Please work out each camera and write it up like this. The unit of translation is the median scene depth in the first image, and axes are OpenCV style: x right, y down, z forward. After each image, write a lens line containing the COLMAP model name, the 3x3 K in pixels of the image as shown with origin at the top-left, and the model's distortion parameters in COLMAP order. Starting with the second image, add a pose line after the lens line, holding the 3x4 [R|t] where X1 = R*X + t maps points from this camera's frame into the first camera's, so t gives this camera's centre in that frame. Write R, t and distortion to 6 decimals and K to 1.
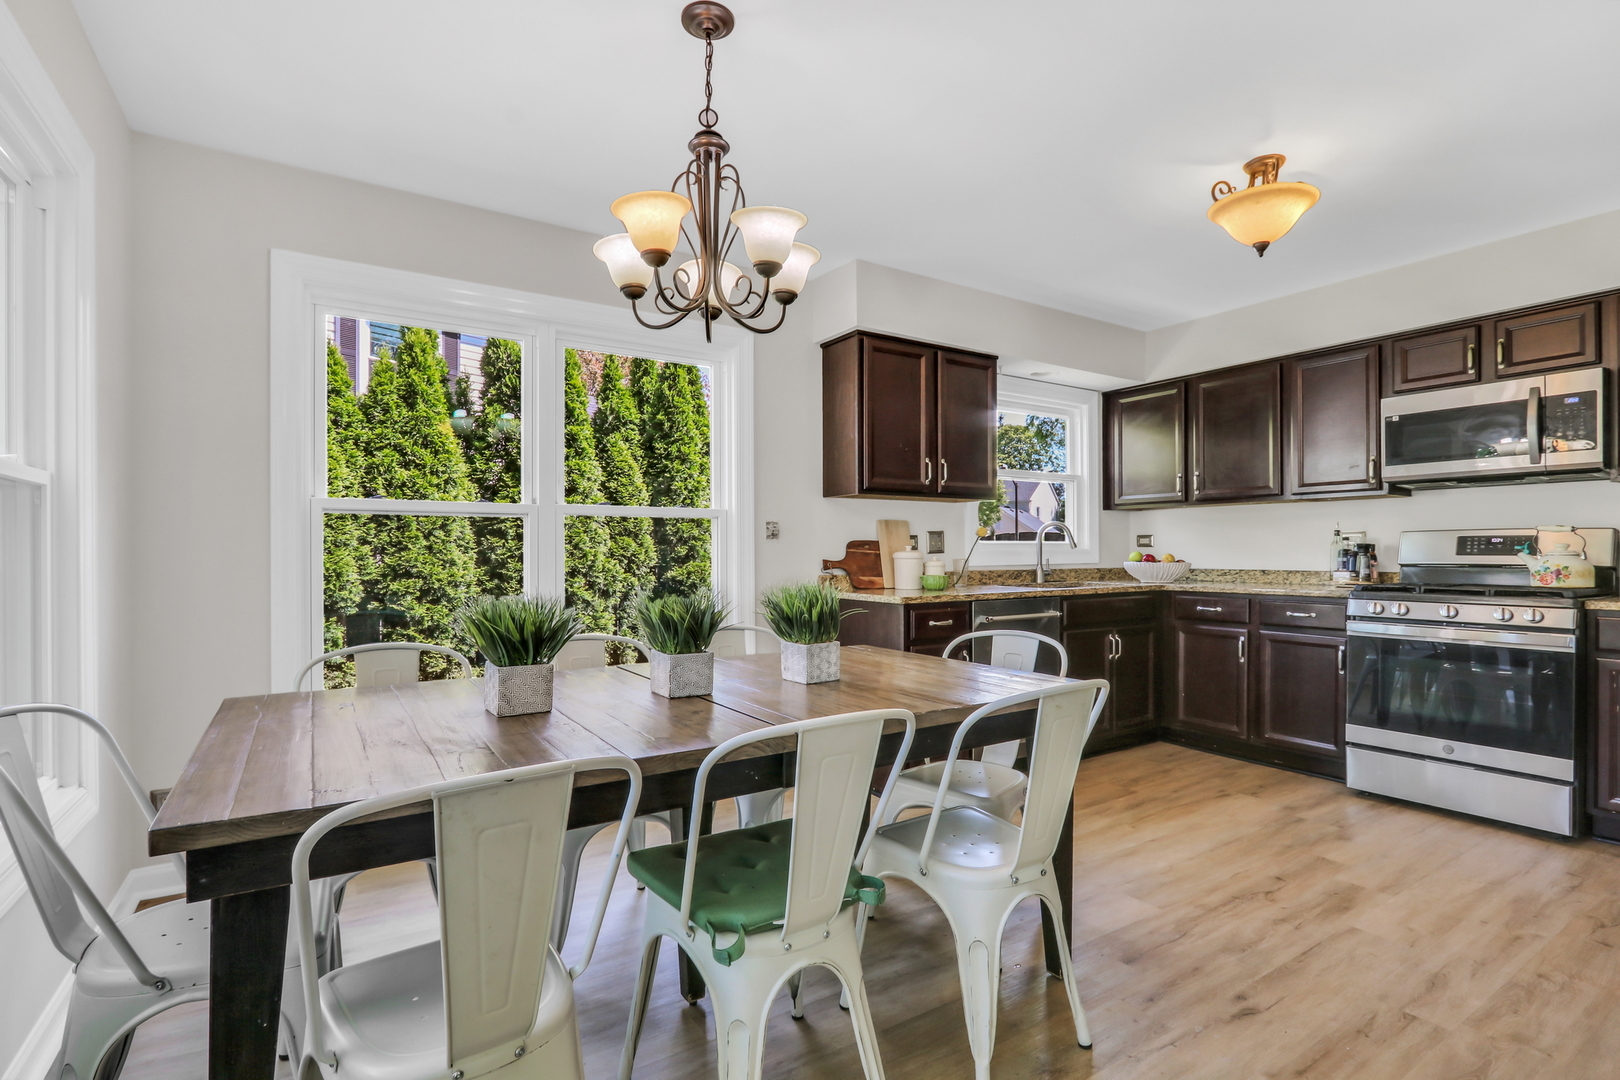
lens RADIAL K [[770.0, 0, 820.5], [0, 770.0, 542.3], [0, 0, 1]] dist [-0.013122, 0.001280]
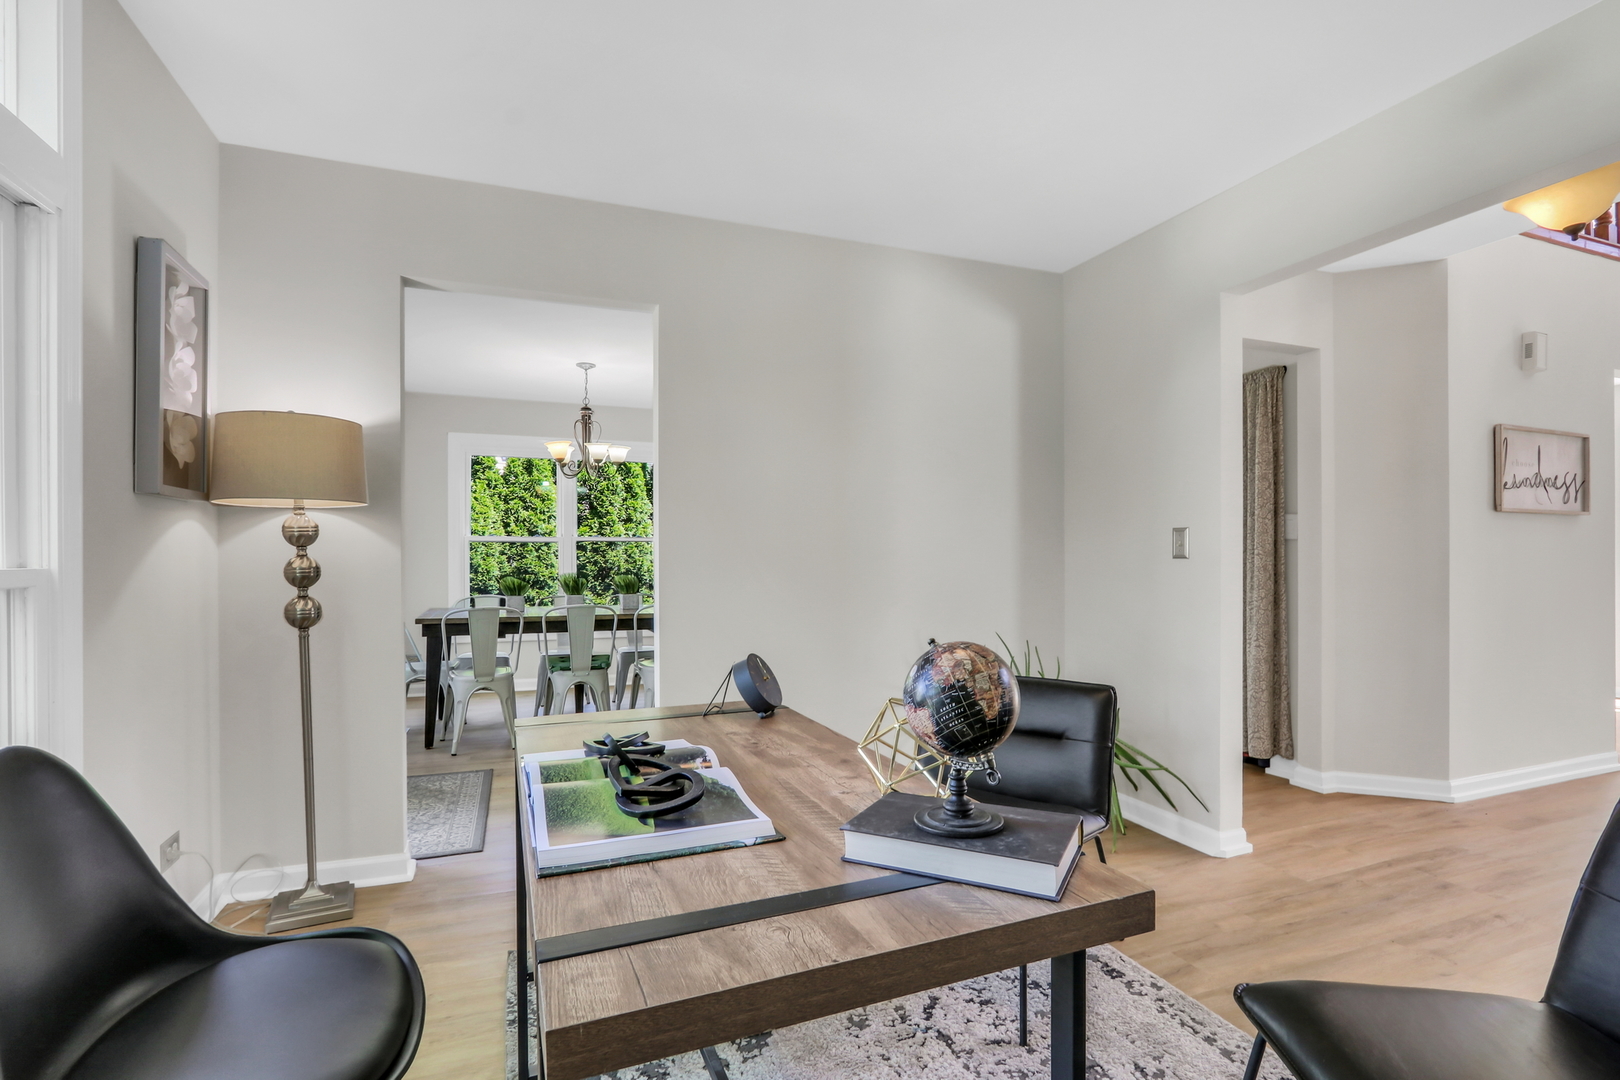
lens RADIAL K [[770.0, 0, 805.6], [0, 770.0, 552.4], [0, 0, 1]] dist [-0.013122, 0.001280]
pose [[0.977018, 0.004386, -0.213113, 0.445868], [-0.002684, 0.999962, 0.008273, -0.018861], [0.213141, -0.007511, 0.976993, -0.558572]]
